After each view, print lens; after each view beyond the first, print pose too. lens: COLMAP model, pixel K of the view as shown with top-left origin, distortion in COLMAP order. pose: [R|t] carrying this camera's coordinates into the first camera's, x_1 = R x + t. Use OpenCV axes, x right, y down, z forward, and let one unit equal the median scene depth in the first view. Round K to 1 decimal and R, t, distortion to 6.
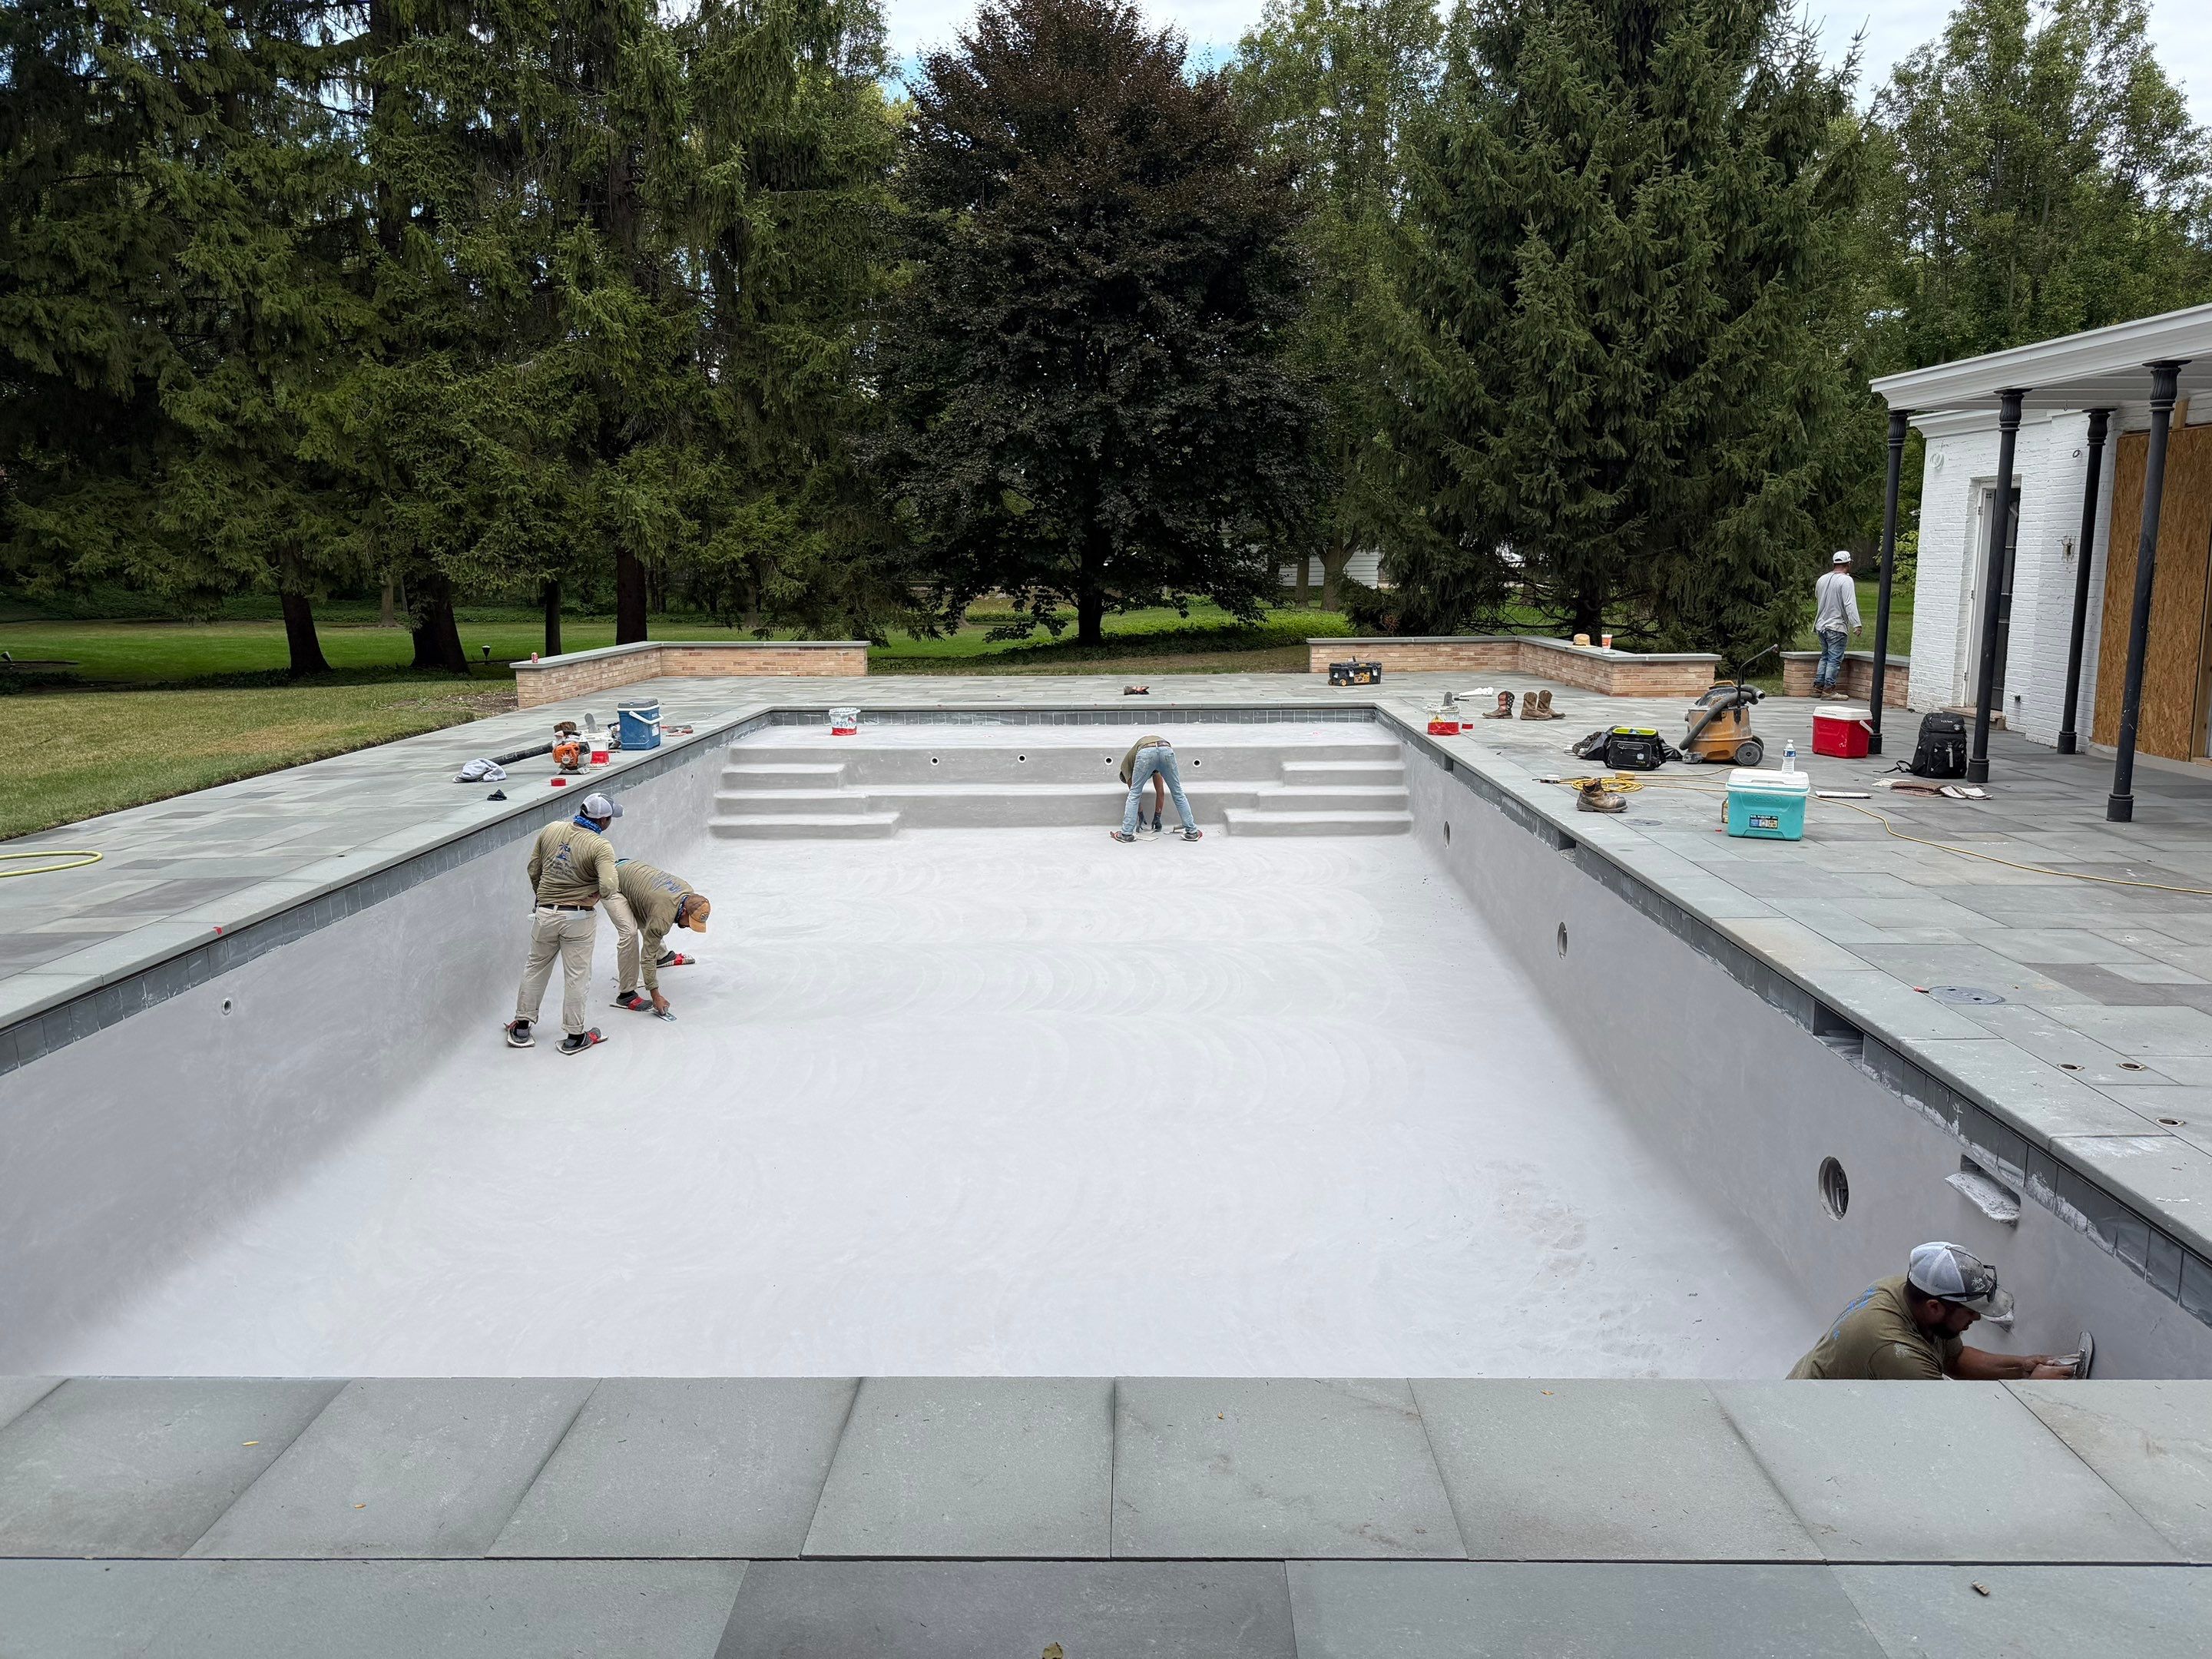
lens RADIAL K [[1547.4, 0, 1080.2], [0, 1547.4, 832.6], [0, 0, 1]] dist [0.045897, -0.070736]
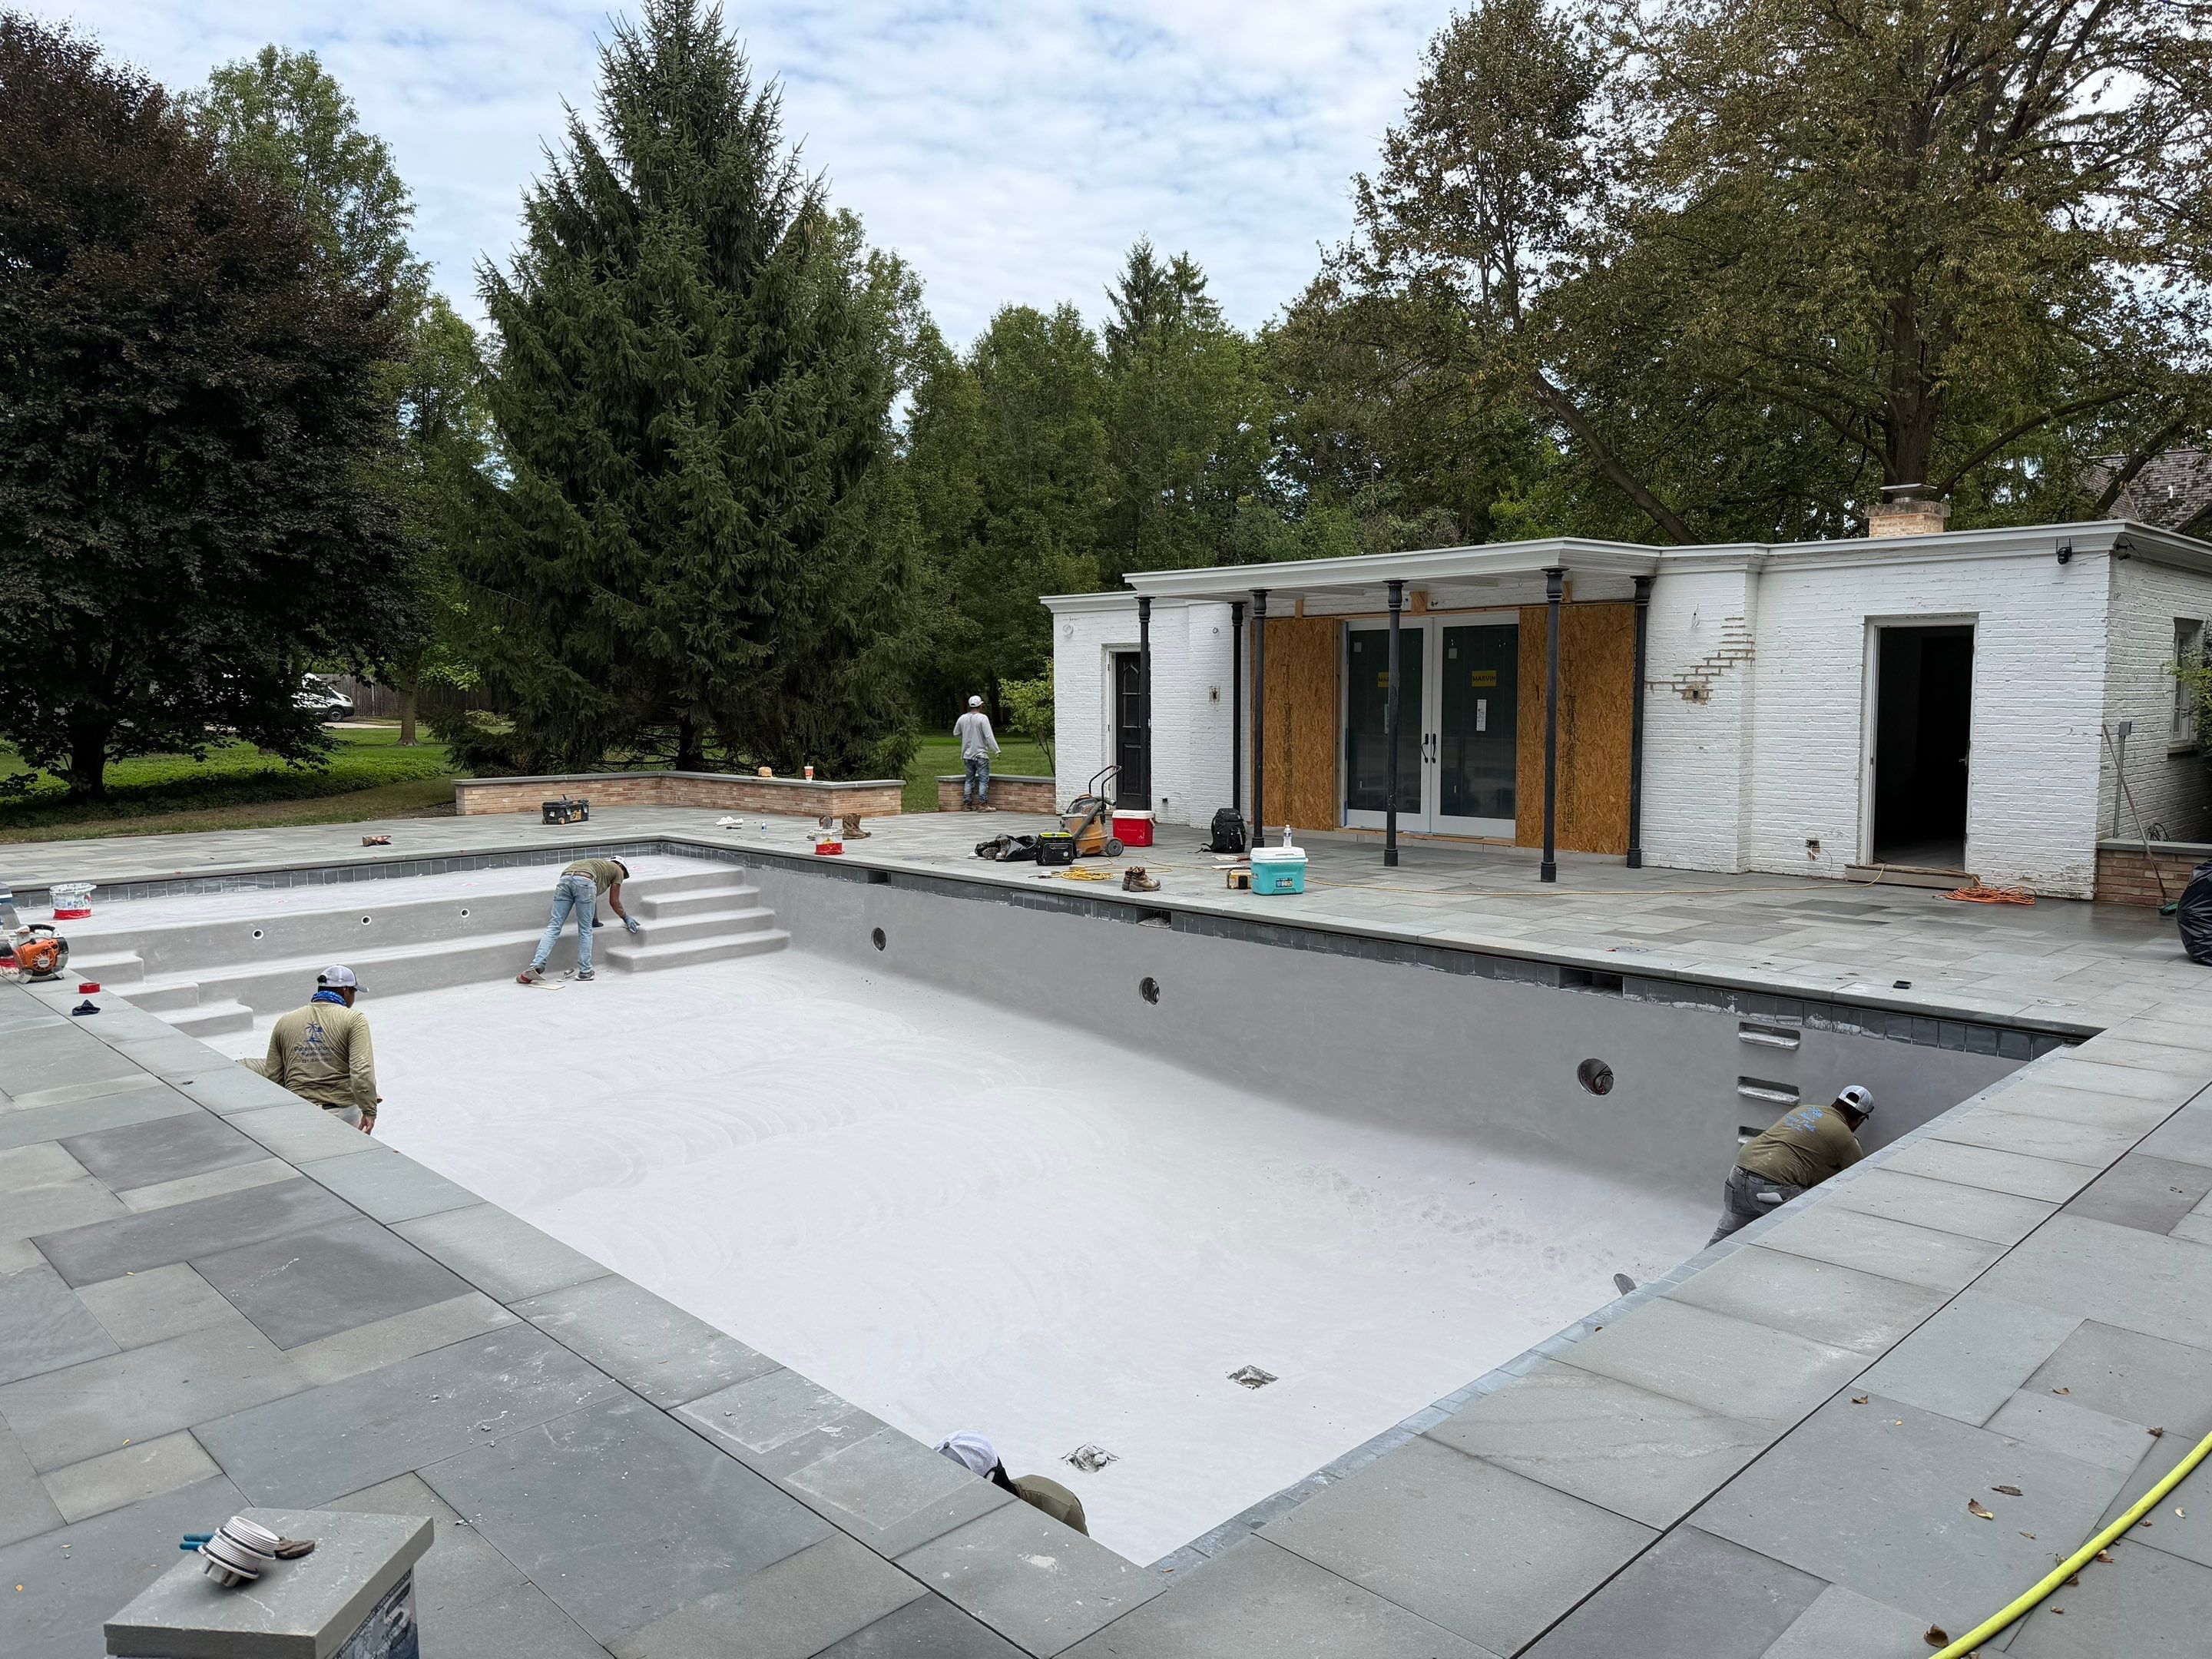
lens RADIAL K [[1531.9, 0, 1106.0], [0, 1531.9, 829.5], [0, 0, 1]] dist [0.095624, -0.162688]
pose [[0.682794, -0.059631, 0.728173, -0.308950], [0.125073, 0.991491, -0.036085, -0.011296], [-0.719826, 0.115713, 0.684442, 0.063410]]
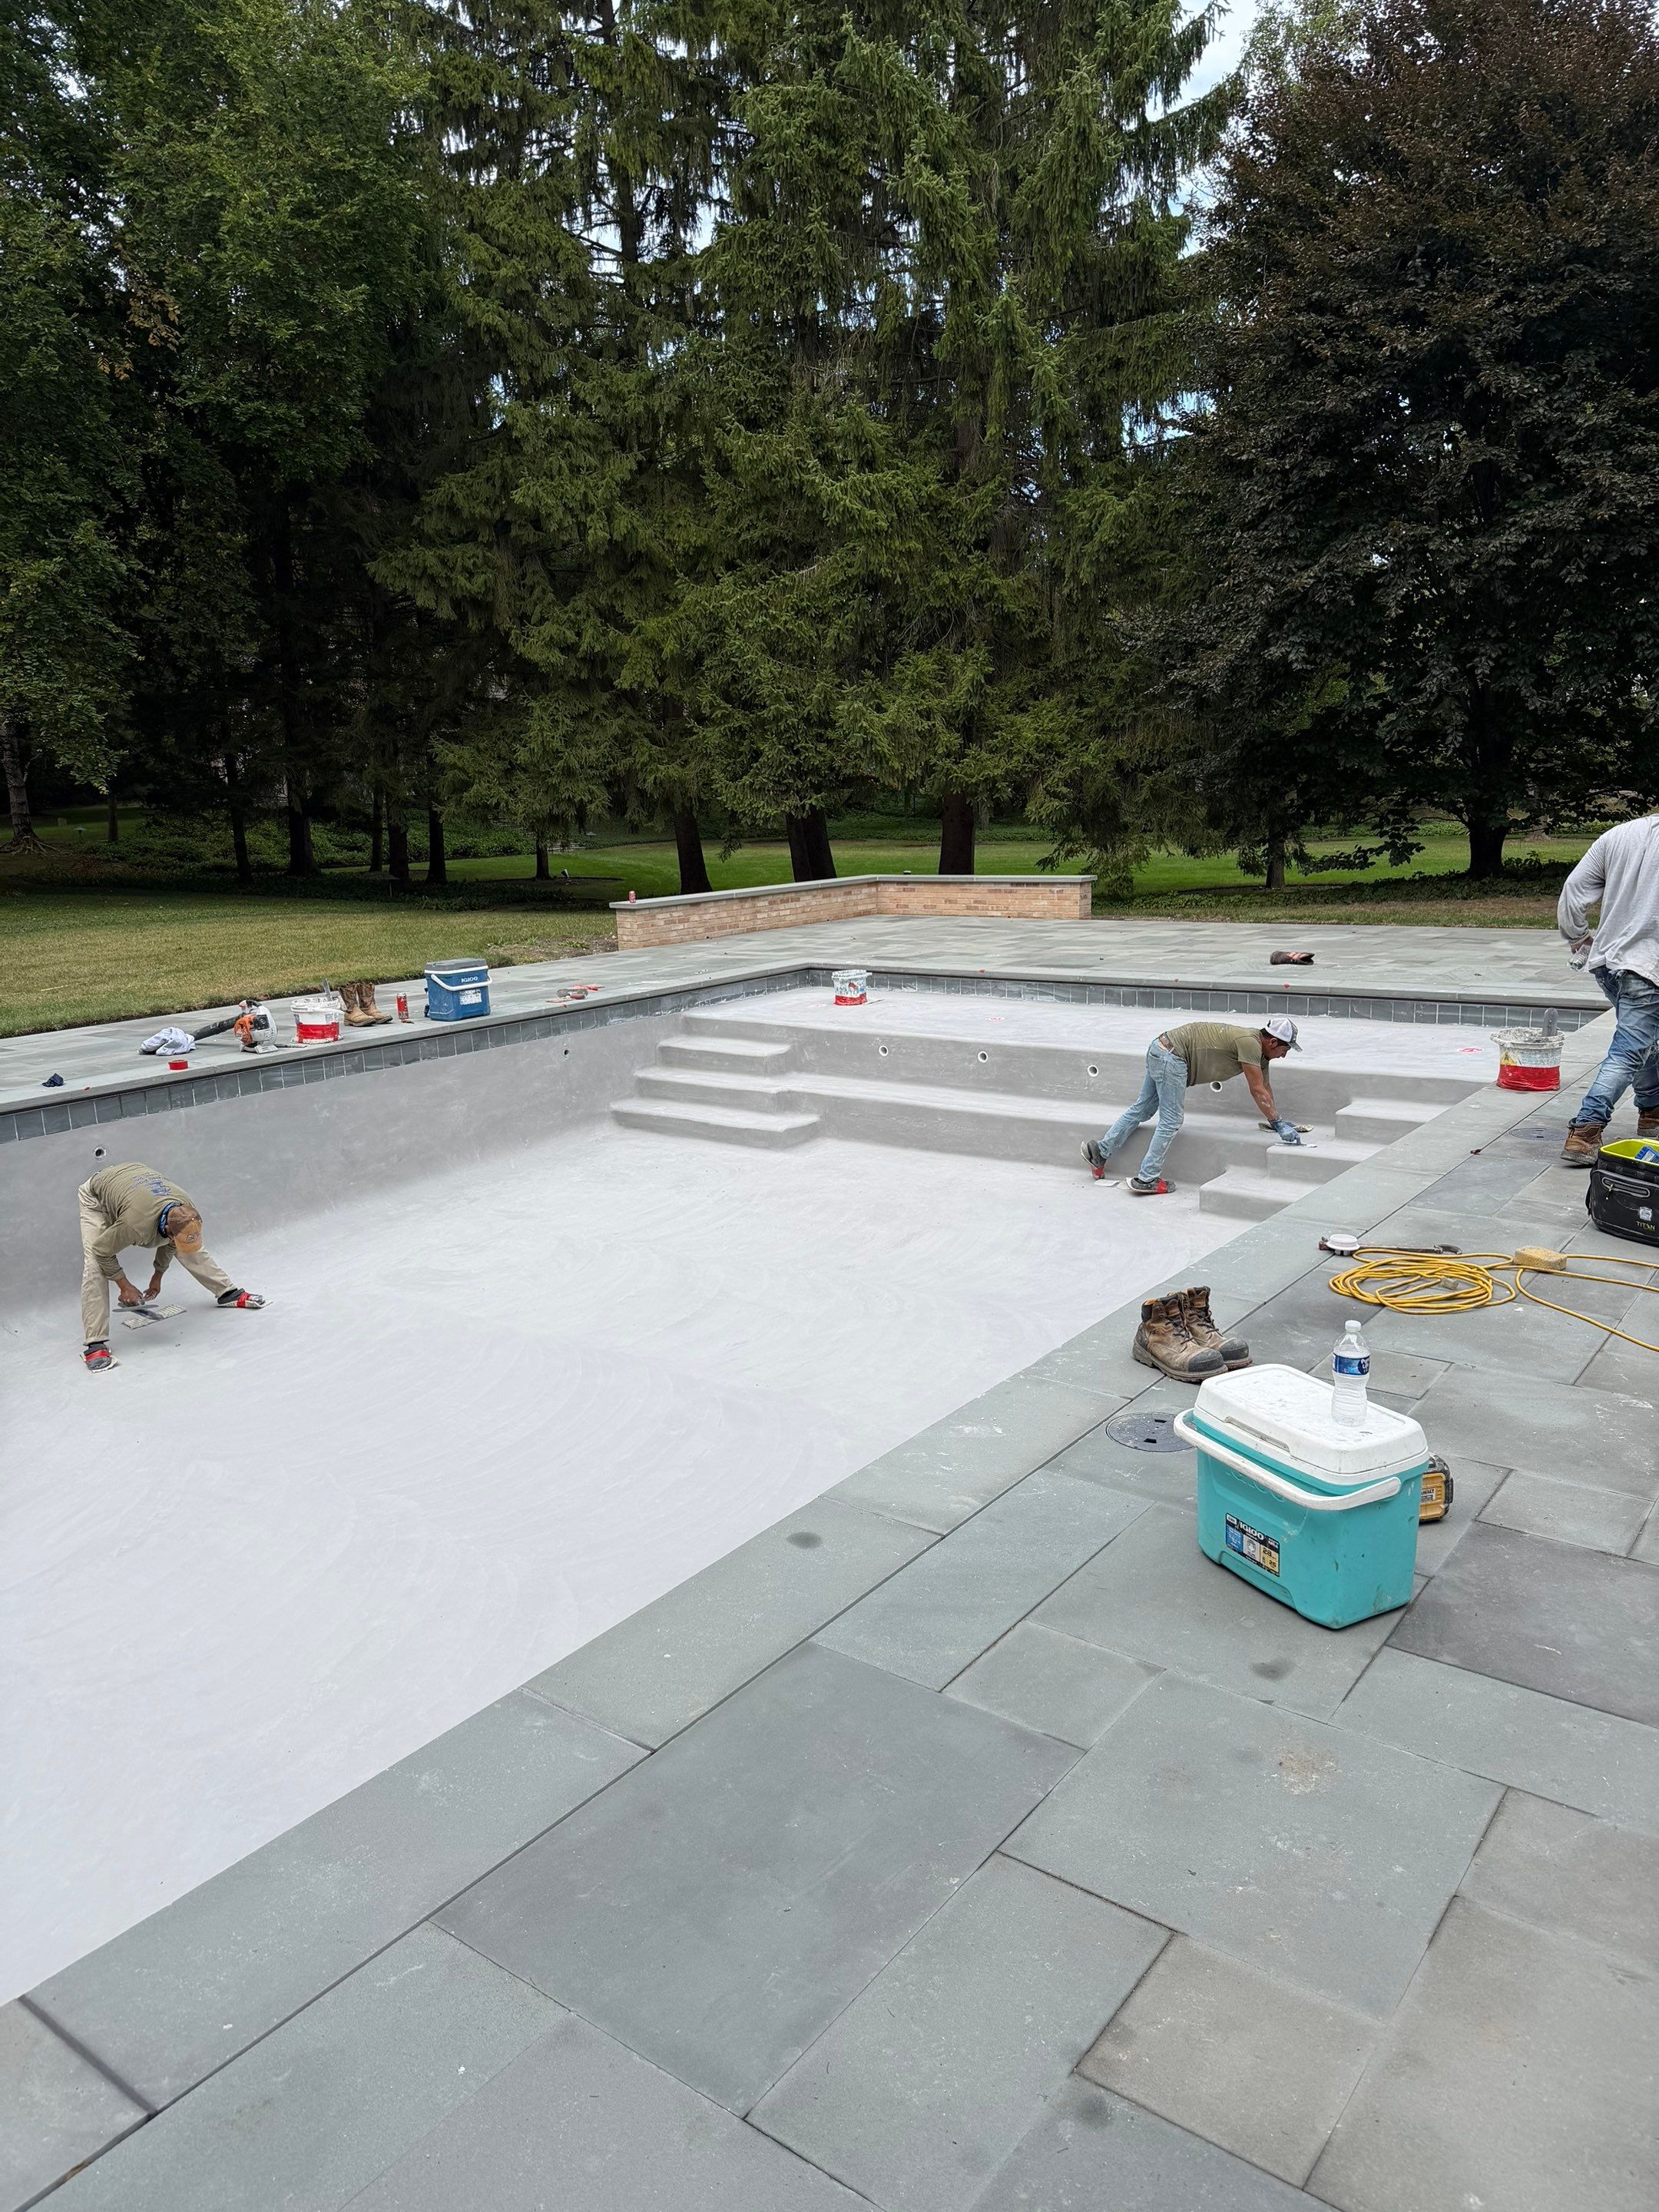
lens RADIAL K [[1531.9, 0, 829.5], [0, 1531.9, 1106.0], [0, 0, 1]] dist [0.095624, -0.162688]
pose [[0.818818, 0.097466, -0.565718, 0.241045], [-0.075004, 0.995198, 0.062899, -0.050659], [0.569132, -0.009072, 0.822196, 0.299050]]
